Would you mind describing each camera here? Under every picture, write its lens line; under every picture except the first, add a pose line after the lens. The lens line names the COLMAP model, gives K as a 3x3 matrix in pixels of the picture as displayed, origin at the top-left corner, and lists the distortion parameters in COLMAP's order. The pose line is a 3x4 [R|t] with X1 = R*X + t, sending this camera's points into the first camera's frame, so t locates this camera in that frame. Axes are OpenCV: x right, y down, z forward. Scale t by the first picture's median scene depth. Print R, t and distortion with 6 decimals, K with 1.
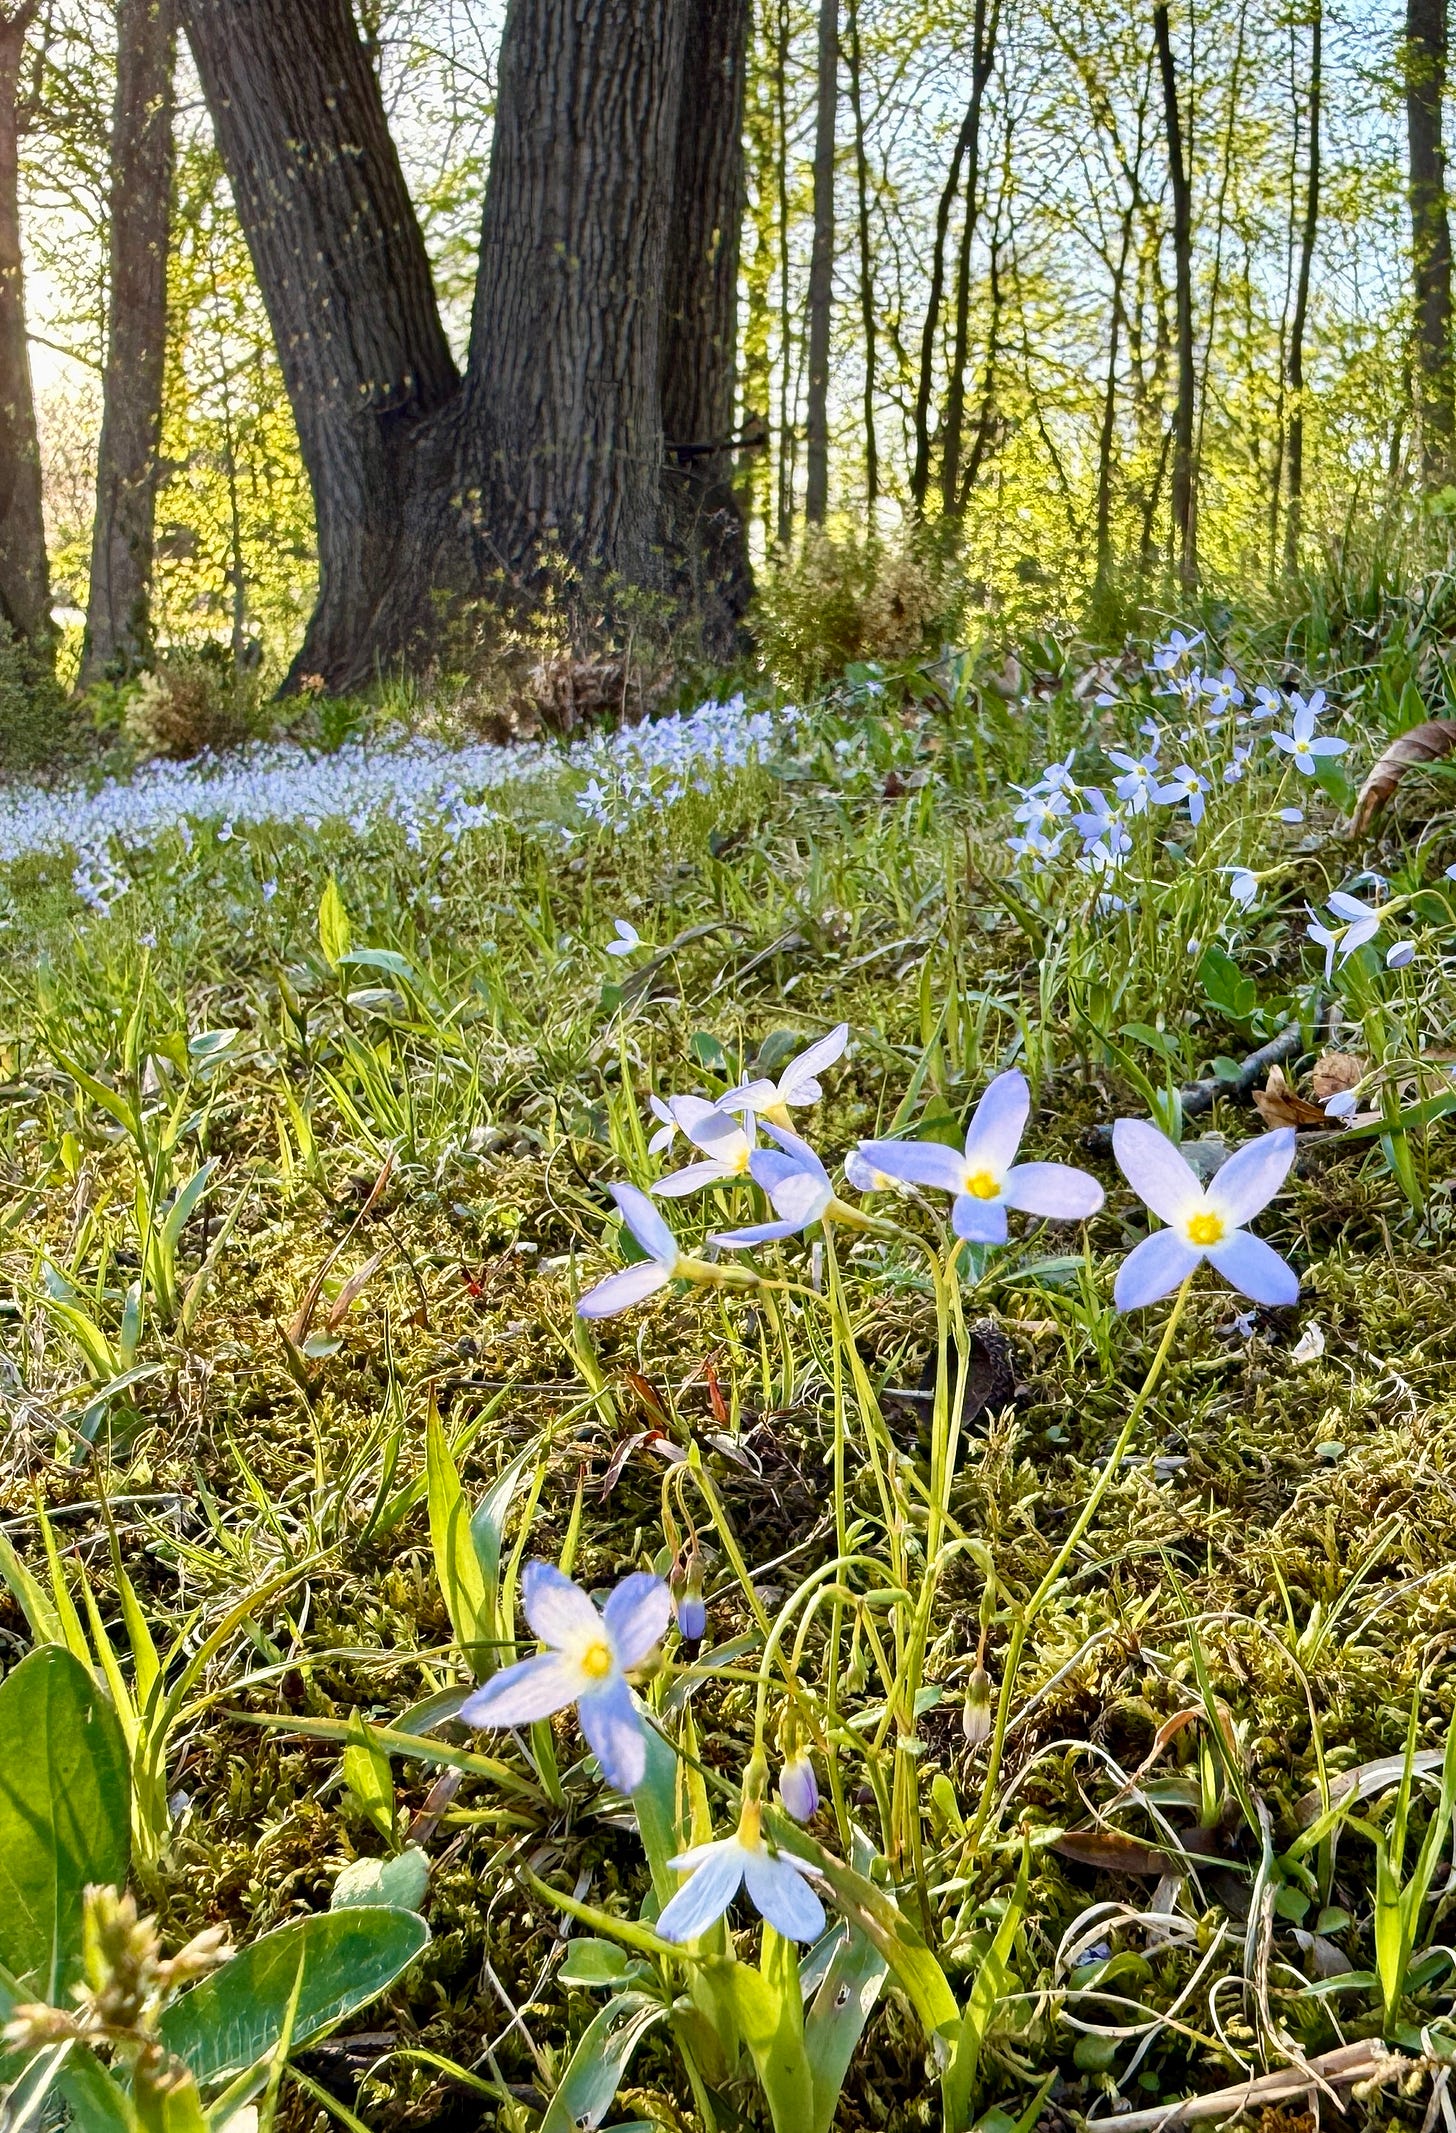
lens RADIAL K [[1272.5, 0, 728.1], [0, 1272.5, 1067.9], [0, 0, 1]] dist [-0.003549, 0.003300]
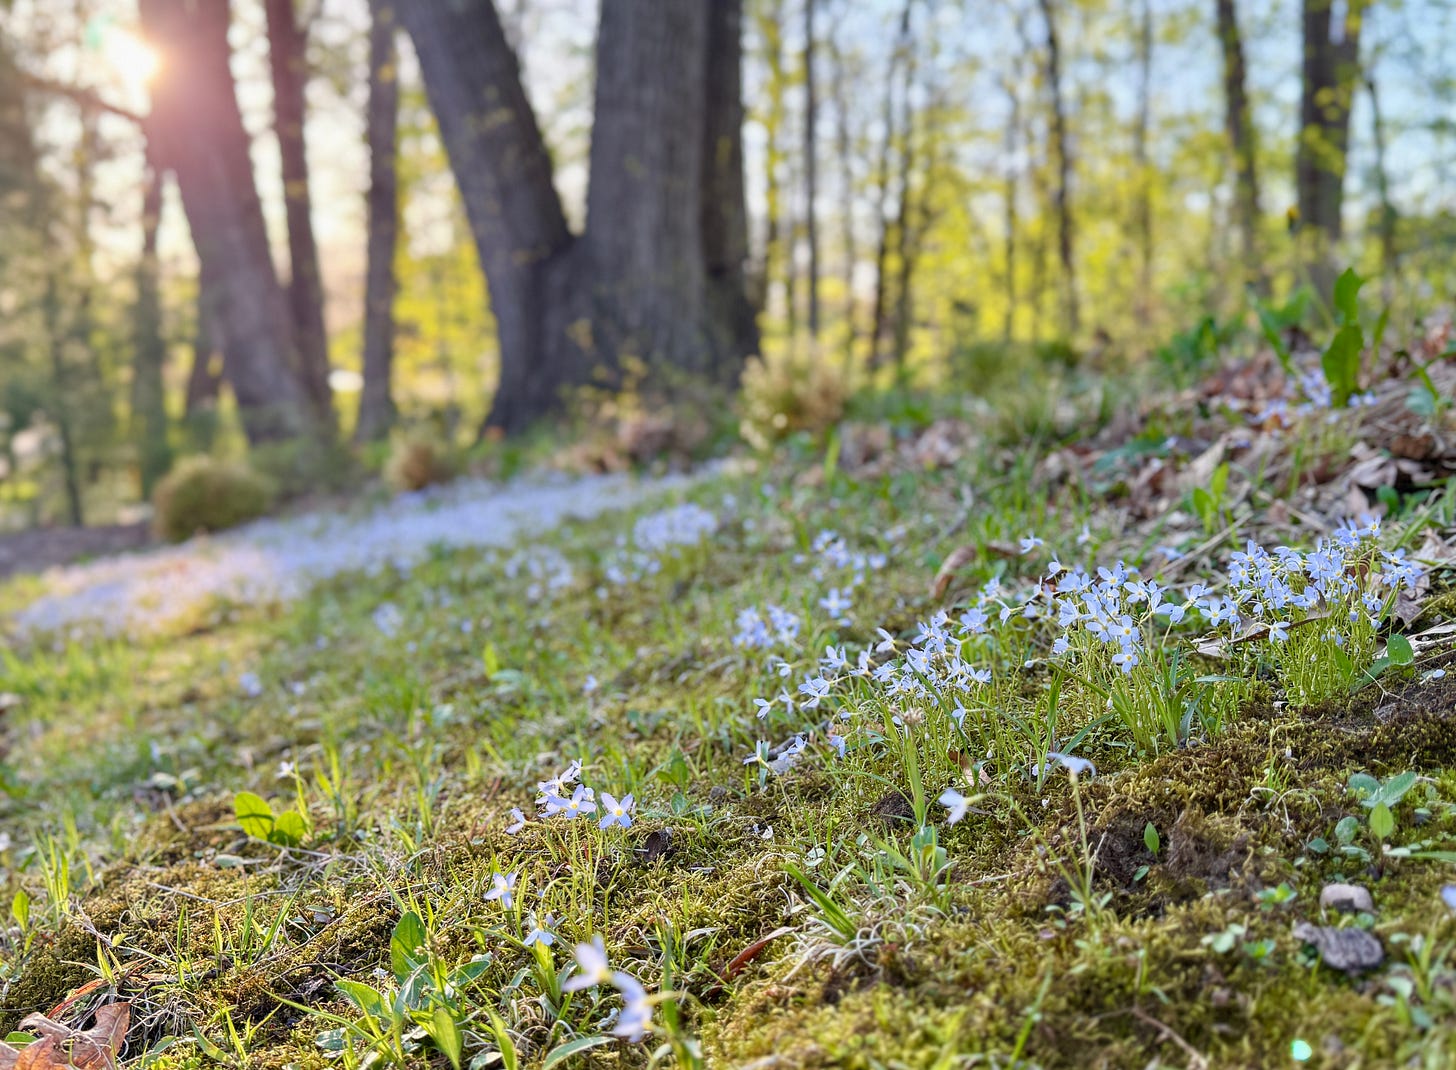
lens RADIAL K [[1052.1, 0, 729.9], [0, 1052.1, 535.7], [0, 0, 1]] dist [0.054913, -0.002250]
pose [[0.992068, -0.052726, -0.114112, 0.117034], [0.045022, 0.996595, -0.069070, -0.059606], [0.117365, 0.063385, 0.991064, -0.288974]]
